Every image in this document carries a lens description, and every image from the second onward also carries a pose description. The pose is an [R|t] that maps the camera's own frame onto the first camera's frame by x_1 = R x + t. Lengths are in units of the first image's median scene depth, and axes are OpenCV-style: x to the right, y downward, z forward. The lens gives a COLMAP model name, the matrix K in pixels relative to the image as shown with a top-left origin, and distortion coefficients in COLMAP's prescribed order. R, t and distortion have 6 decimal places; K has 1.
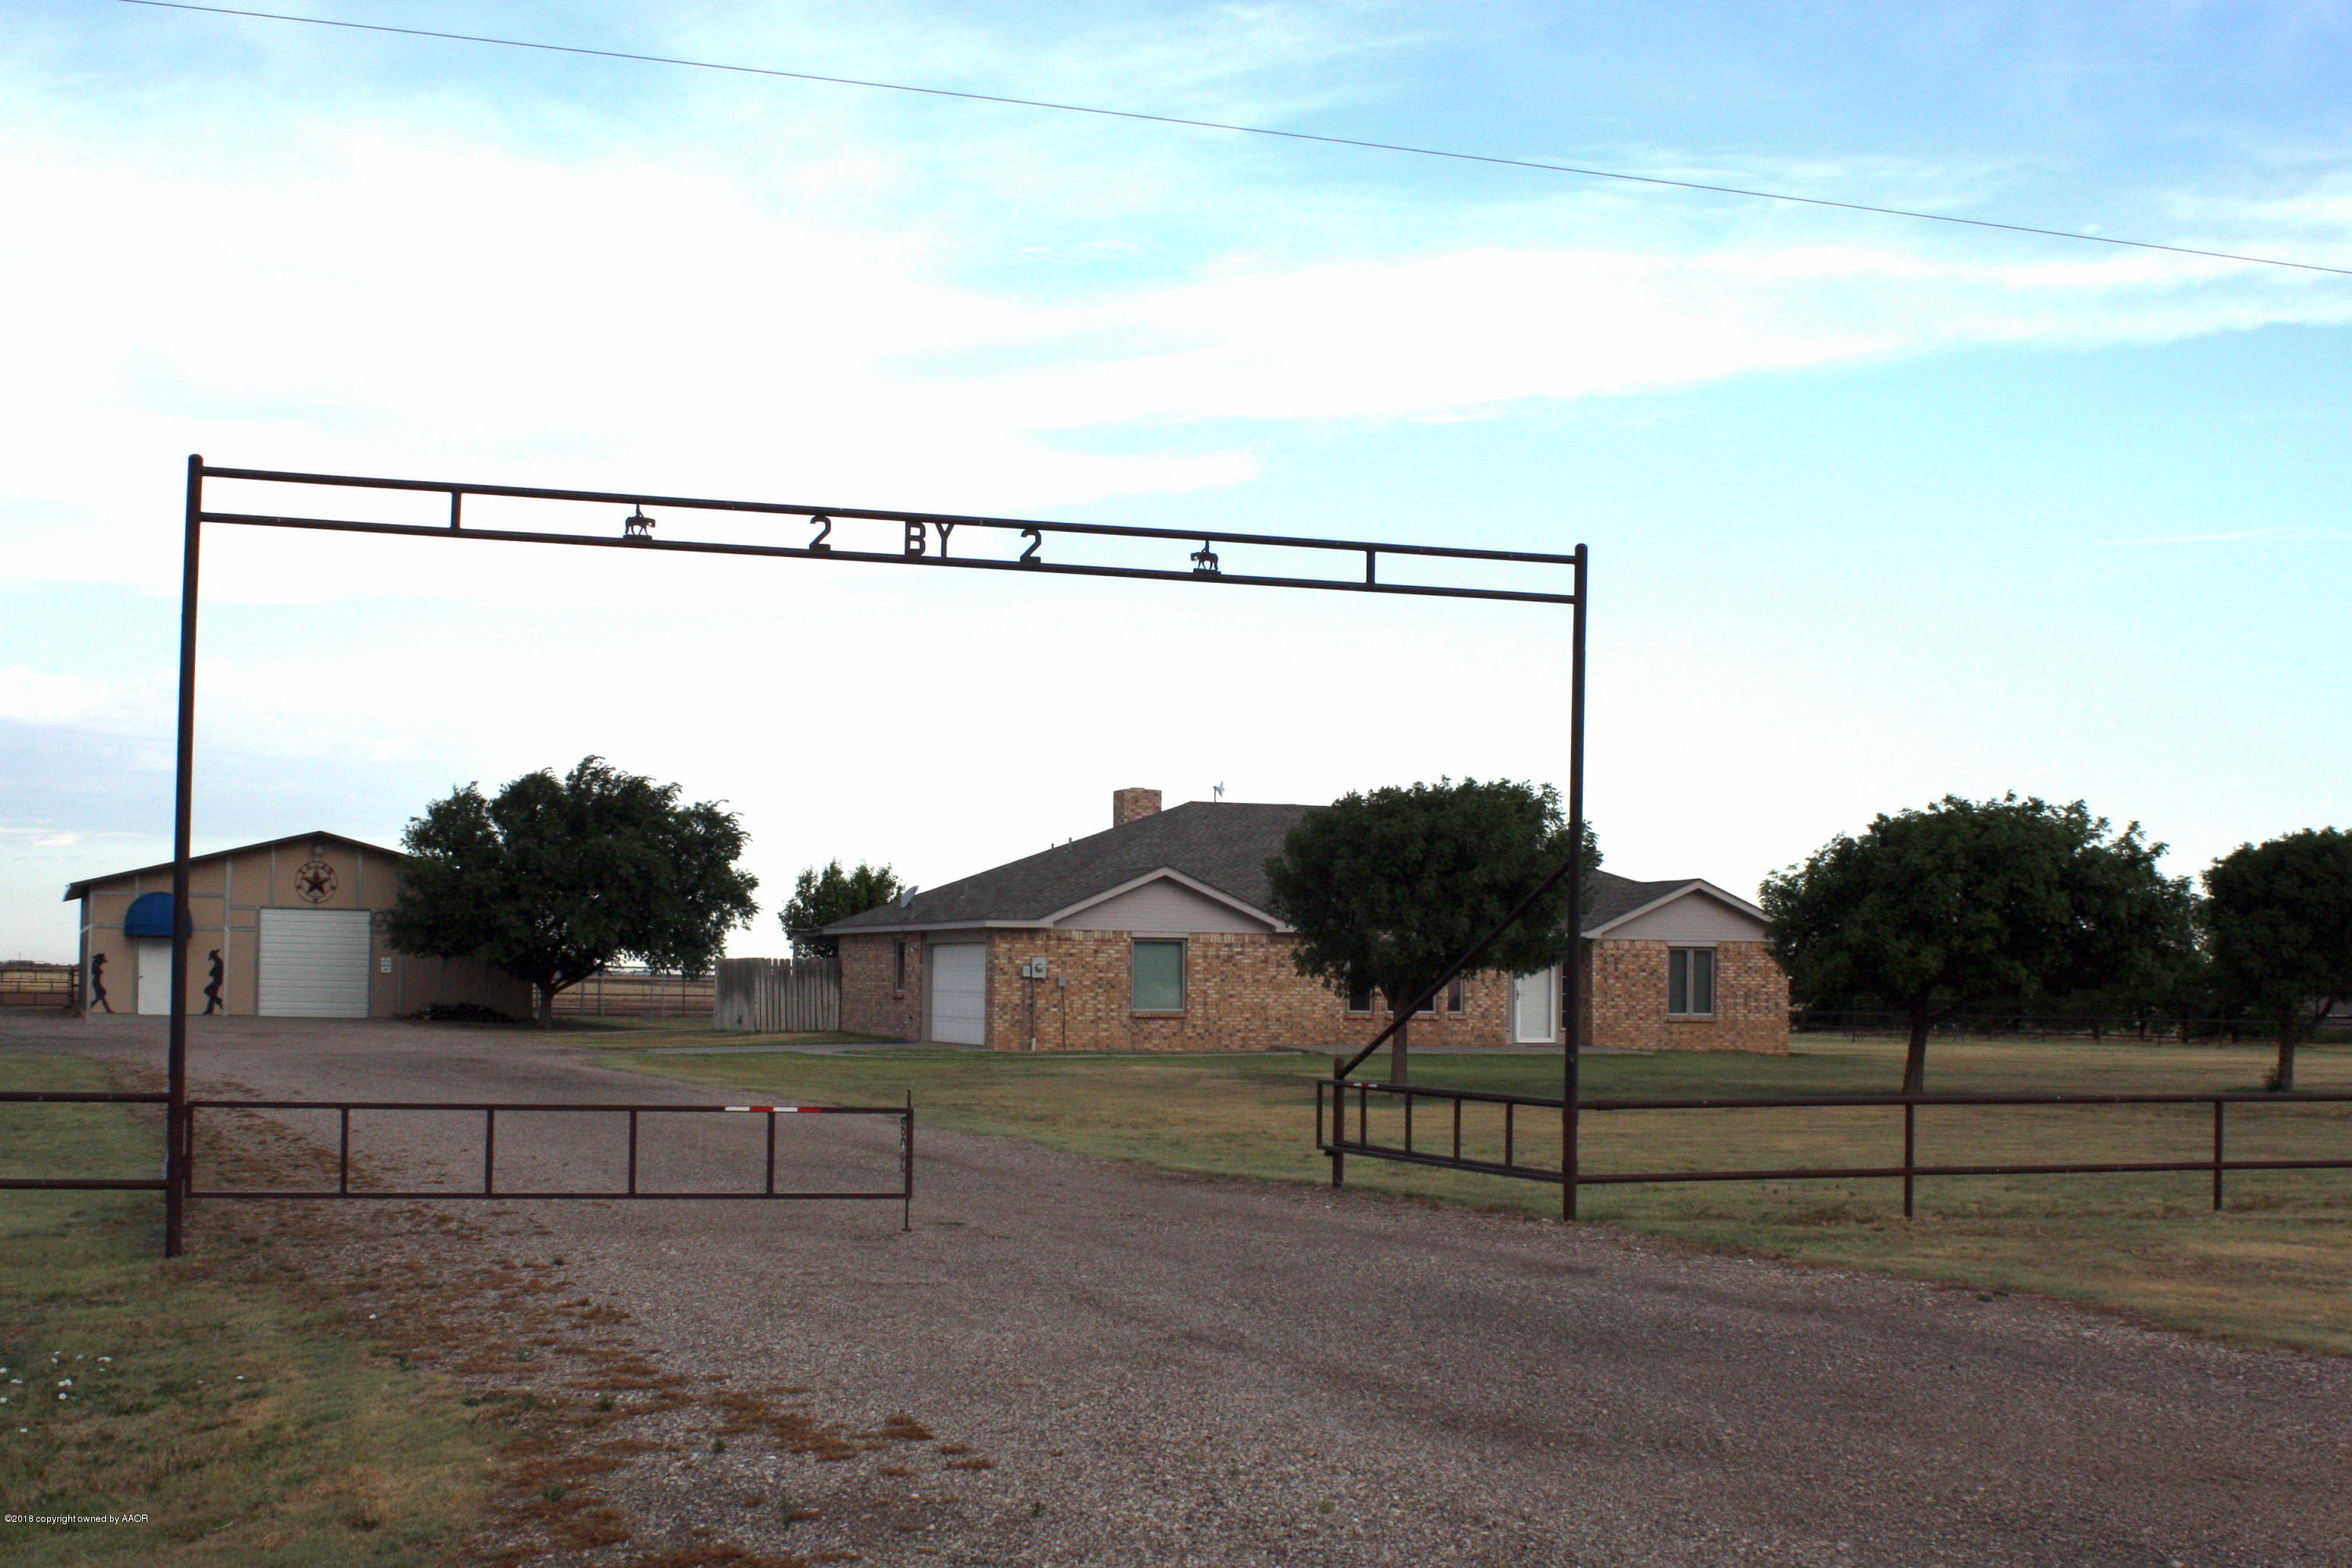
lens RADIAL K [[3115.3, 0, 1179.8], [0, 3115.3, 784.8], [0, 0, 1]] dist [-0.141652, 0.000000]
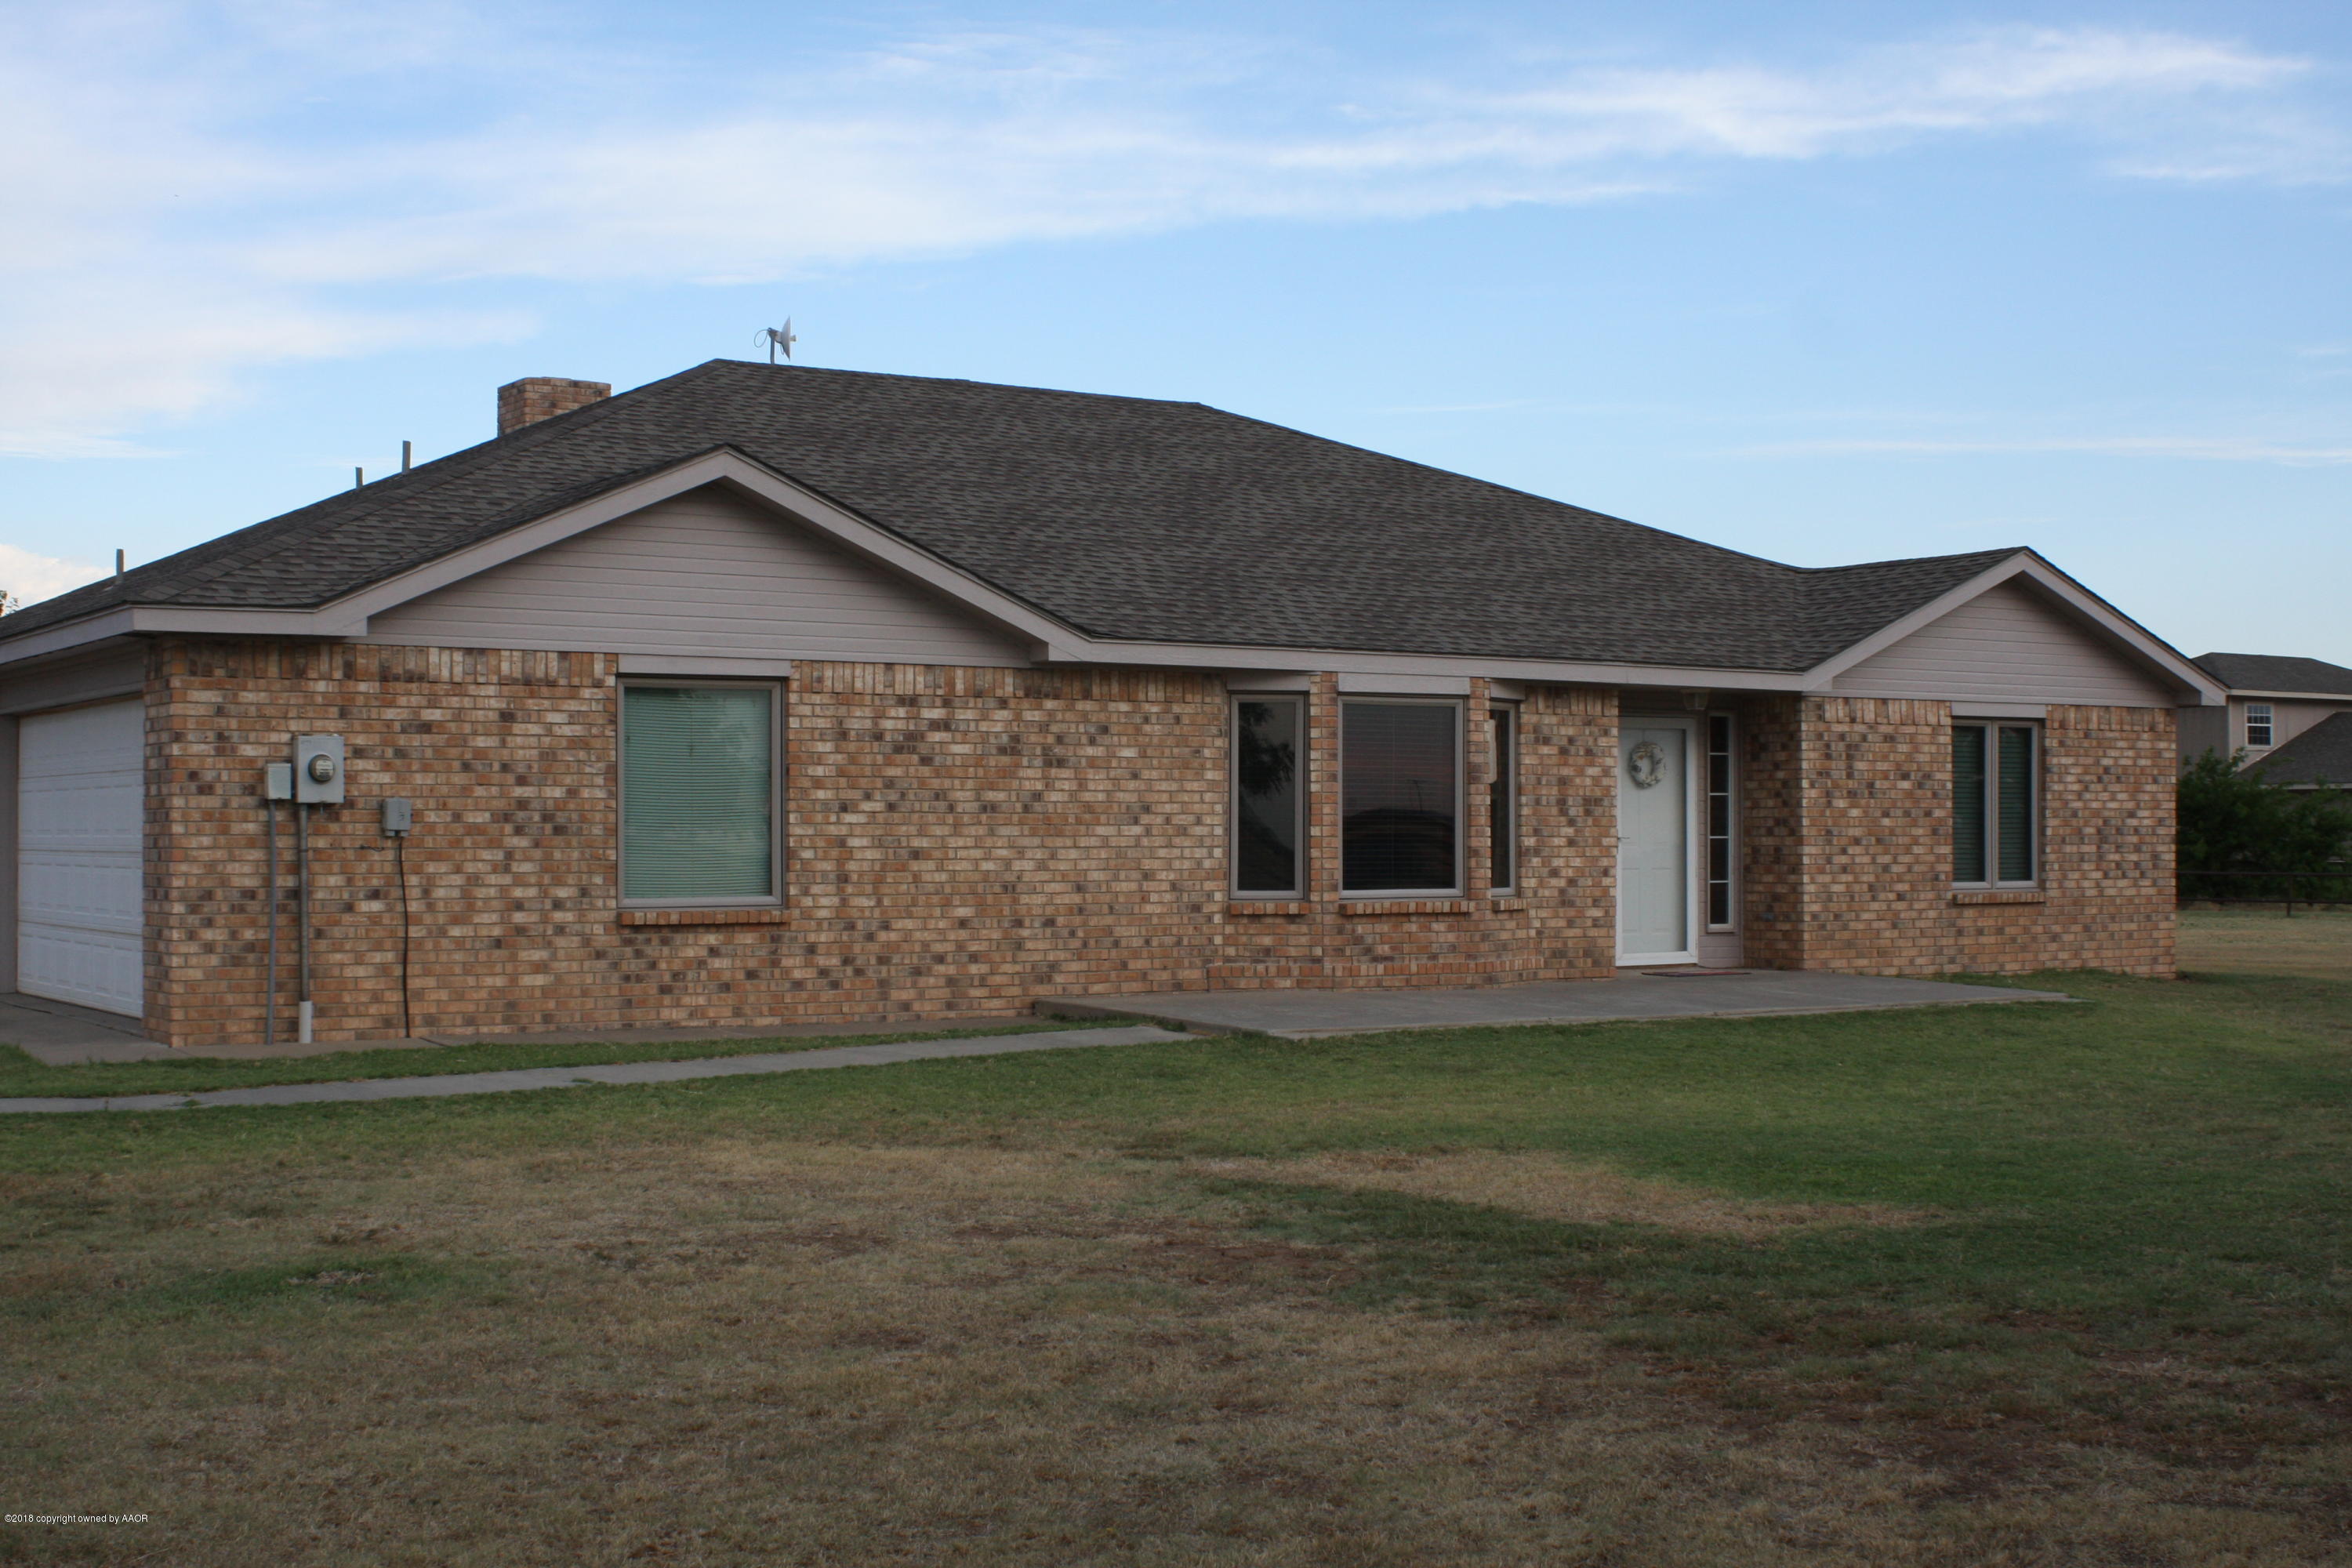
lens RADIAL K [[3028.4, 0, 1169.4], [0, 3028.4, 792.4], [0, 0, 1]] dist [-0.148393, 0.000000]
pose [[0.974026, -0.008365, 0.226283, -0.030001], [-0.003434, 0.998657, 0.051698, 0.044742], [-0.226412, -0.051132, 0.972689, 0.684075]]
